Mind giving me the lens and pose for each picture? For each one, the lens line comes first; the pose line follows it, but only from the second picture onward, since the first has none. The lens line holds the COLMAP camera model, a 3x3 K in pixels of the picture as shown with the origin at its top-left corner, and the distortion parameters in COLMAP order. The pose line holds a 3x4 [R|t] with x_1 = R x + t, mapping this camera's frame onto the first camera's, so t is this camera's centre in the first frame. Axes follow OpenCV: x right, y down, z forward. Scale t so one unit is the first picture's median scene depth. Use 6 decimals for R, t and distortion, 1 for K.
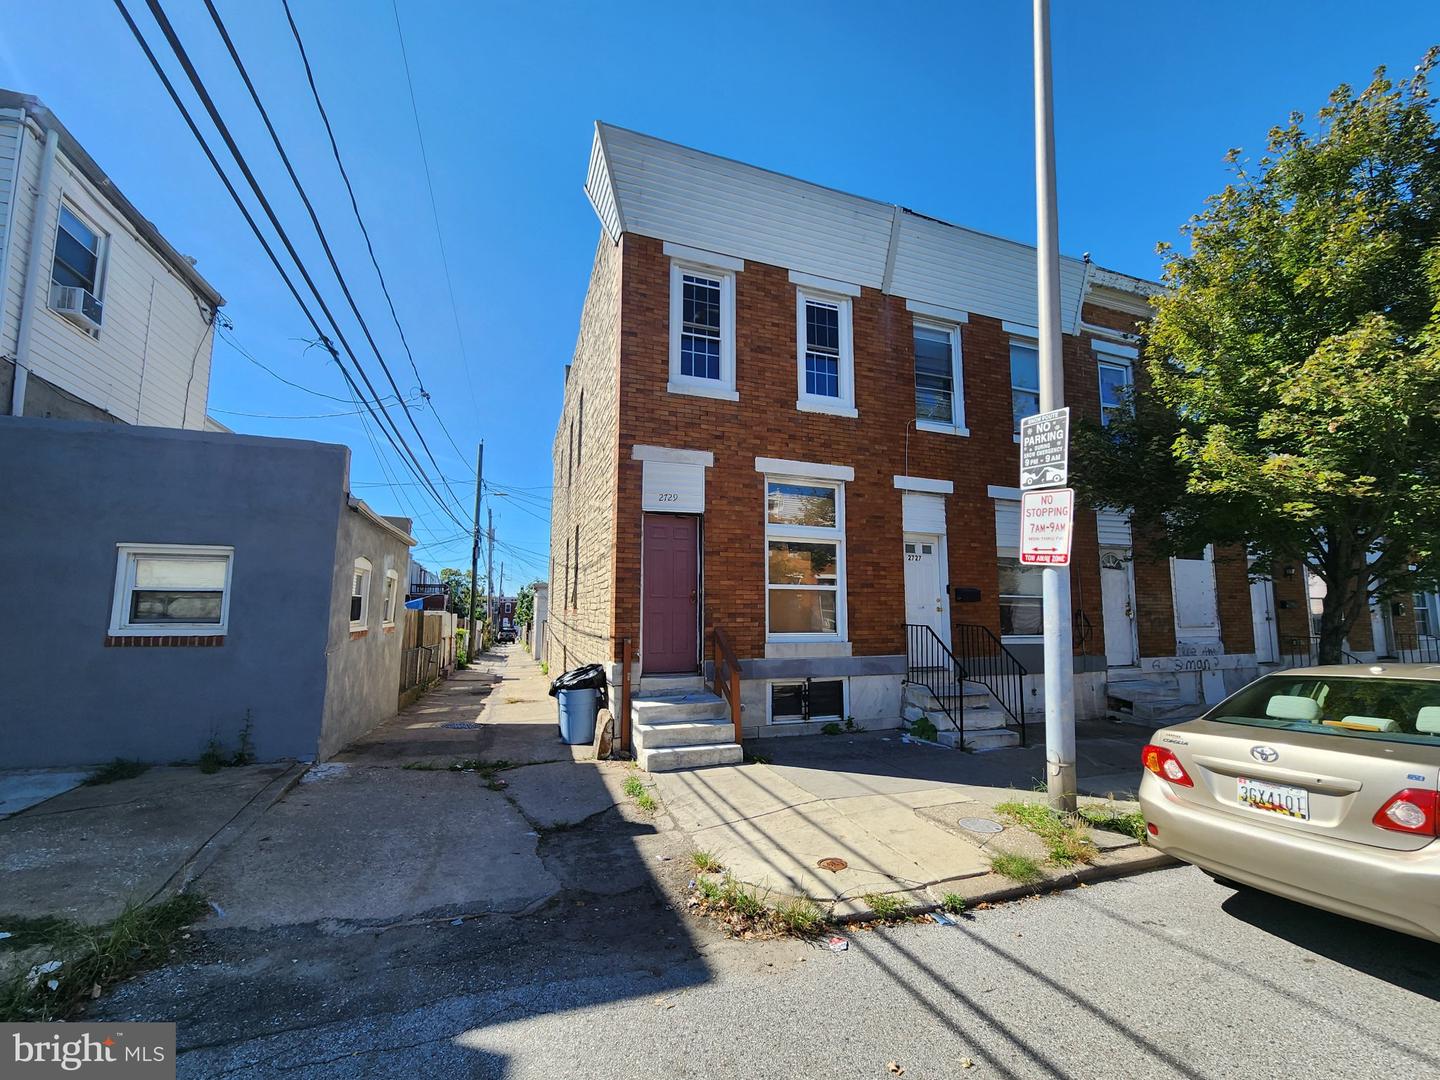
lens RADIAL K [[577.7, 0, 720.0], [0, 577.7, 540.0], [0, 0, 1]] dist [-0.000730, -0.000137]
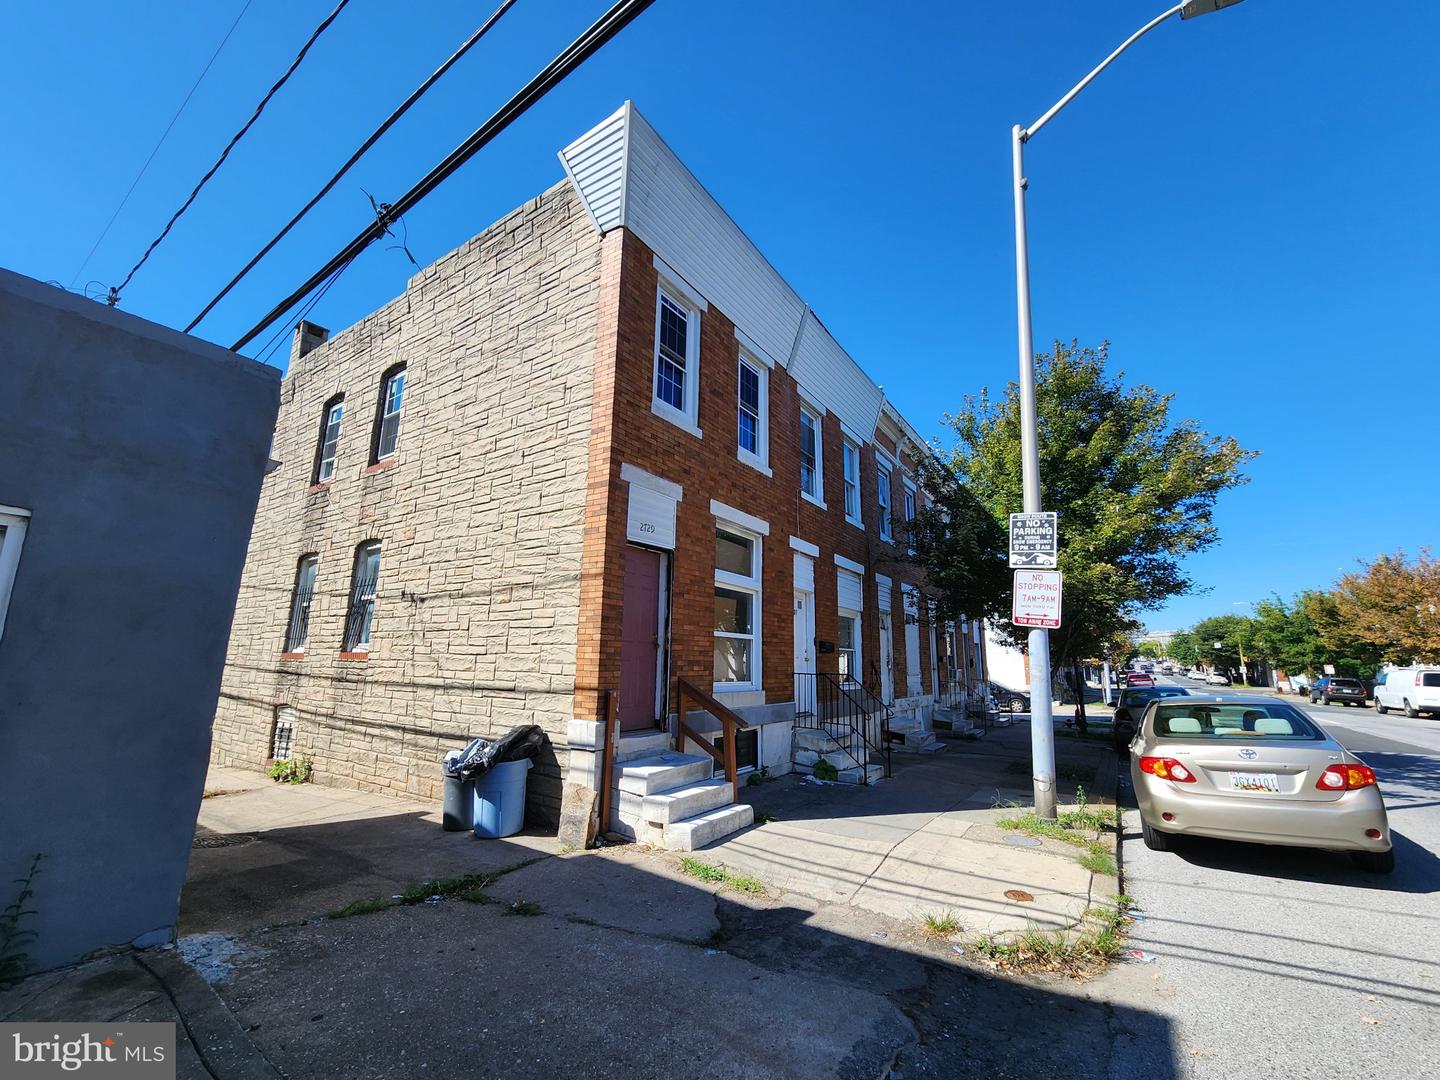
lens RADIAL K [[577.7, 0, 720.0], [0, 577.7, 540.0], [0, 0, 1]] dist [-0.000730, -0.000137]
pose [[0.808184, 0.131057, 0.574163, -0.508495], [-0.083142, 0.990551, -0.109071, 0.032198], [-0.583032, 0.040412, 0.811443, 0.217327]]
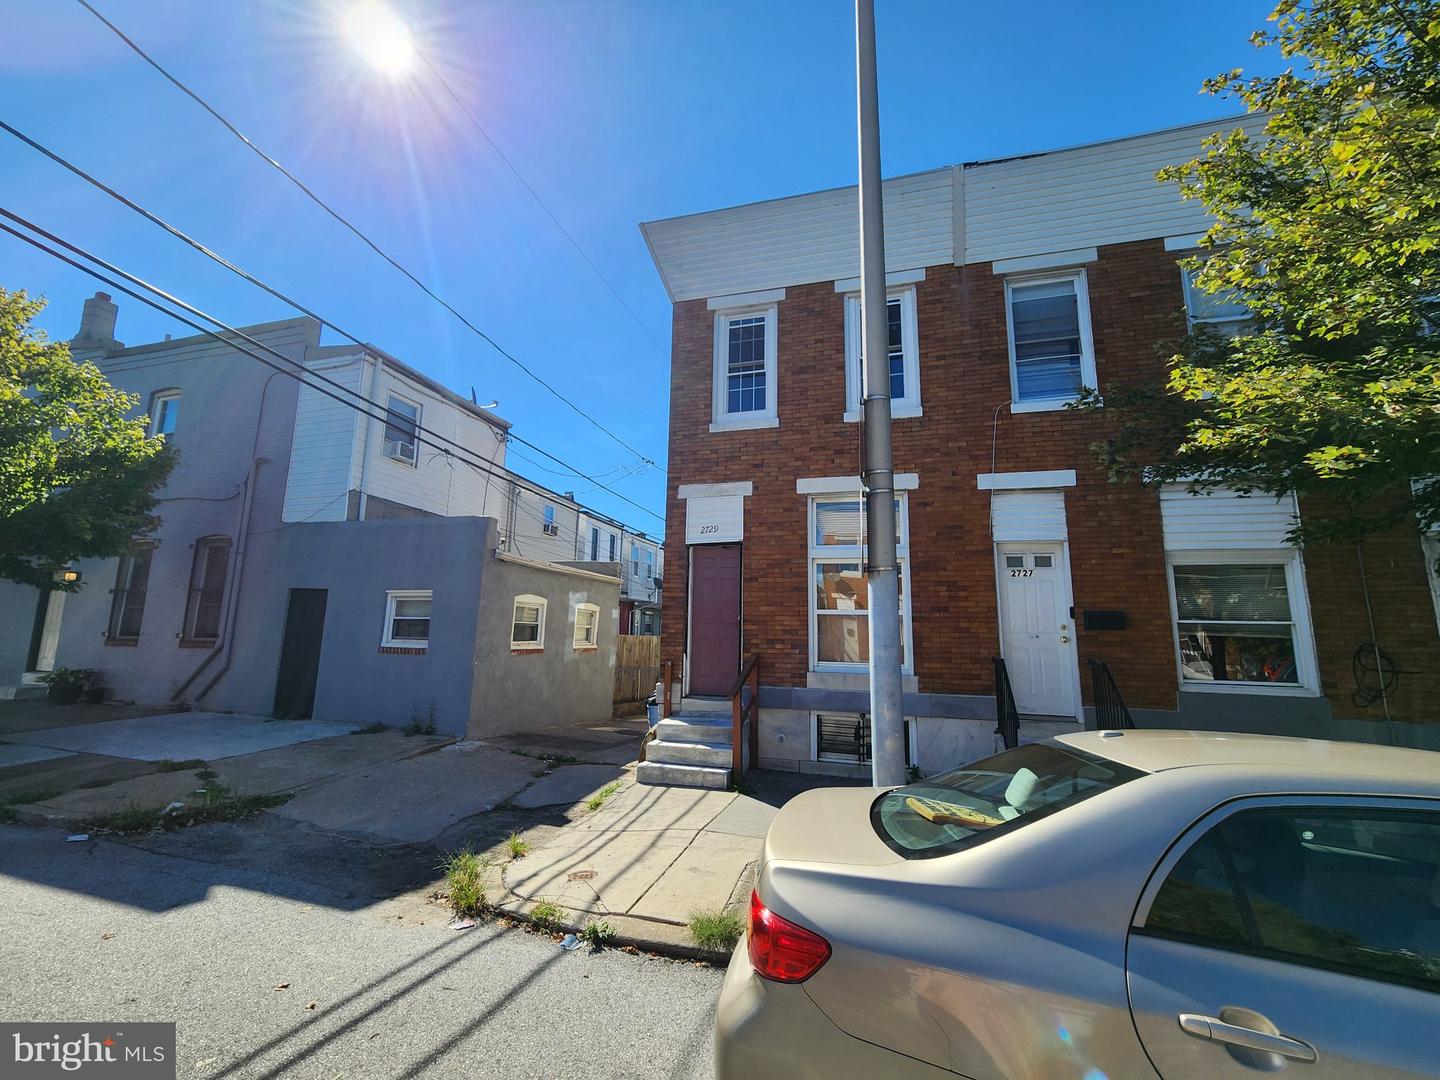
lens RADIAL K [[582.1, 0, 729.2], [0, 582.1, 530.2], [0, 0, 1]] dist [0.000015, 0.000033]
pose [[0.816459, -0.093556, -0.569774, 0.558288], [0.053899, 0.994826, -0.086114, 0.022975], [0.574883, 0.039598, 0.817277, 0.138641]]
